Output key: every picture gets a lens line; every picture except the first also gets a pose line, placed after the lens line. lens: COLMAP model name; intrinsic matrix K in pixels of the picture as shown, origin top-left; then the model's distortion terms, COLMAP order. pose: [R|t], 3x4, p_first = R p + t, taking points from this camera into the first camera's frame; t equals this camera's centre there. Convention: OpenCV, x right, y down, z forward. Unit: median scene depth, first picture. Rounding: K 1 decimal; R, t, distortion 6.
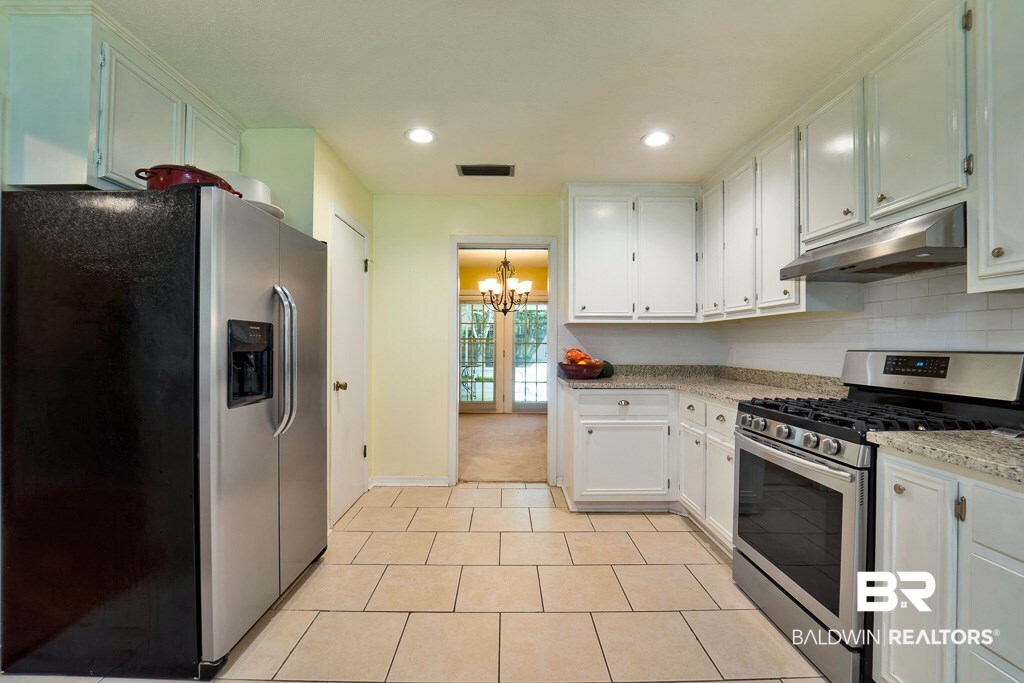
lens RADIAL K [[434.4, 0, 514.8], [0, 434.4, 341.3], [0, 0, 1]] dist [-0.004396, -0.000594]
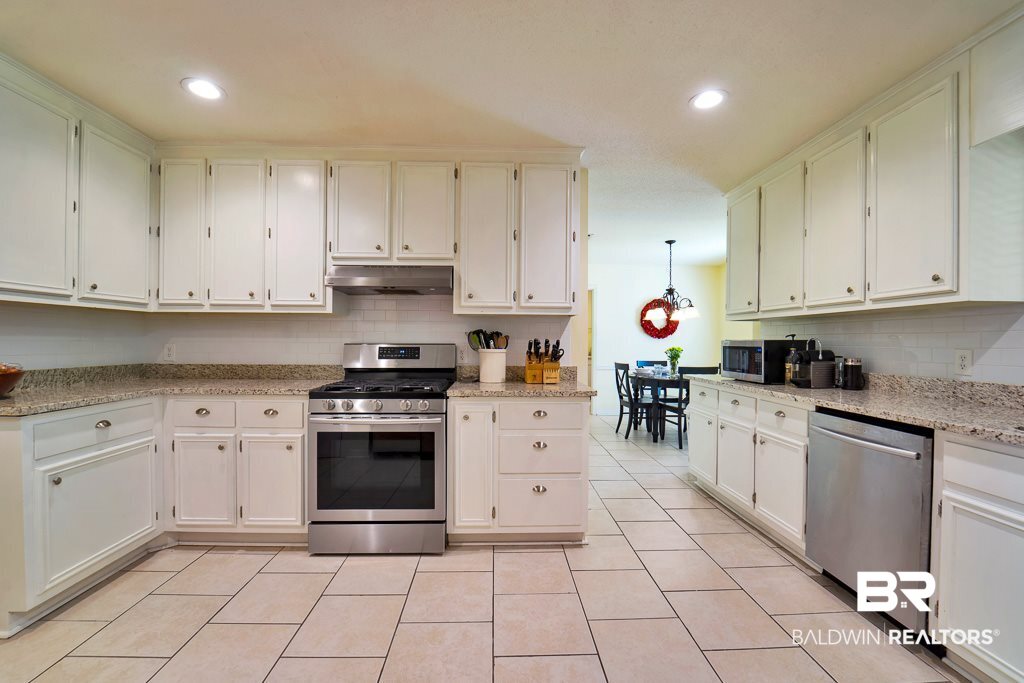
lens RADIAL K [[434.4, 0, 507.9], [0, 434.4, 341.2], [0, 0, 1]] dist [-0.004396, -0.000594]
pose [[-0.011619, -0.001889, 0.999931, -0.583035], [-0.012013, 0.999926, 0.001749, 0.003919], [-0.999860, -0.011992, -0.011641, 0.500075]]
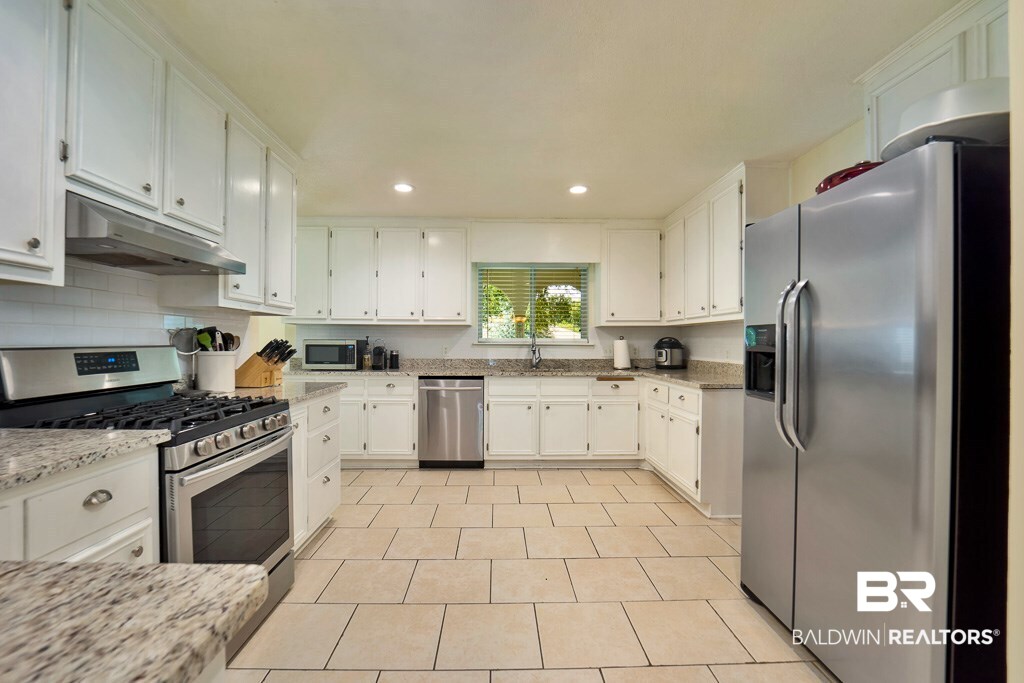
lens RADIAL K [[434.4, 0, 507.9], [0, 434.4, 340.3], [0, 0, 1]] dist [-0.004396, -0.000594]
pose [[-0.999961, -0.008775, 0.000306, 0.034120], [-0.008778, 0.999917, -0.009457, 0.007709], [-0.000223, -0.009460, -0.999955, 1.599963]]
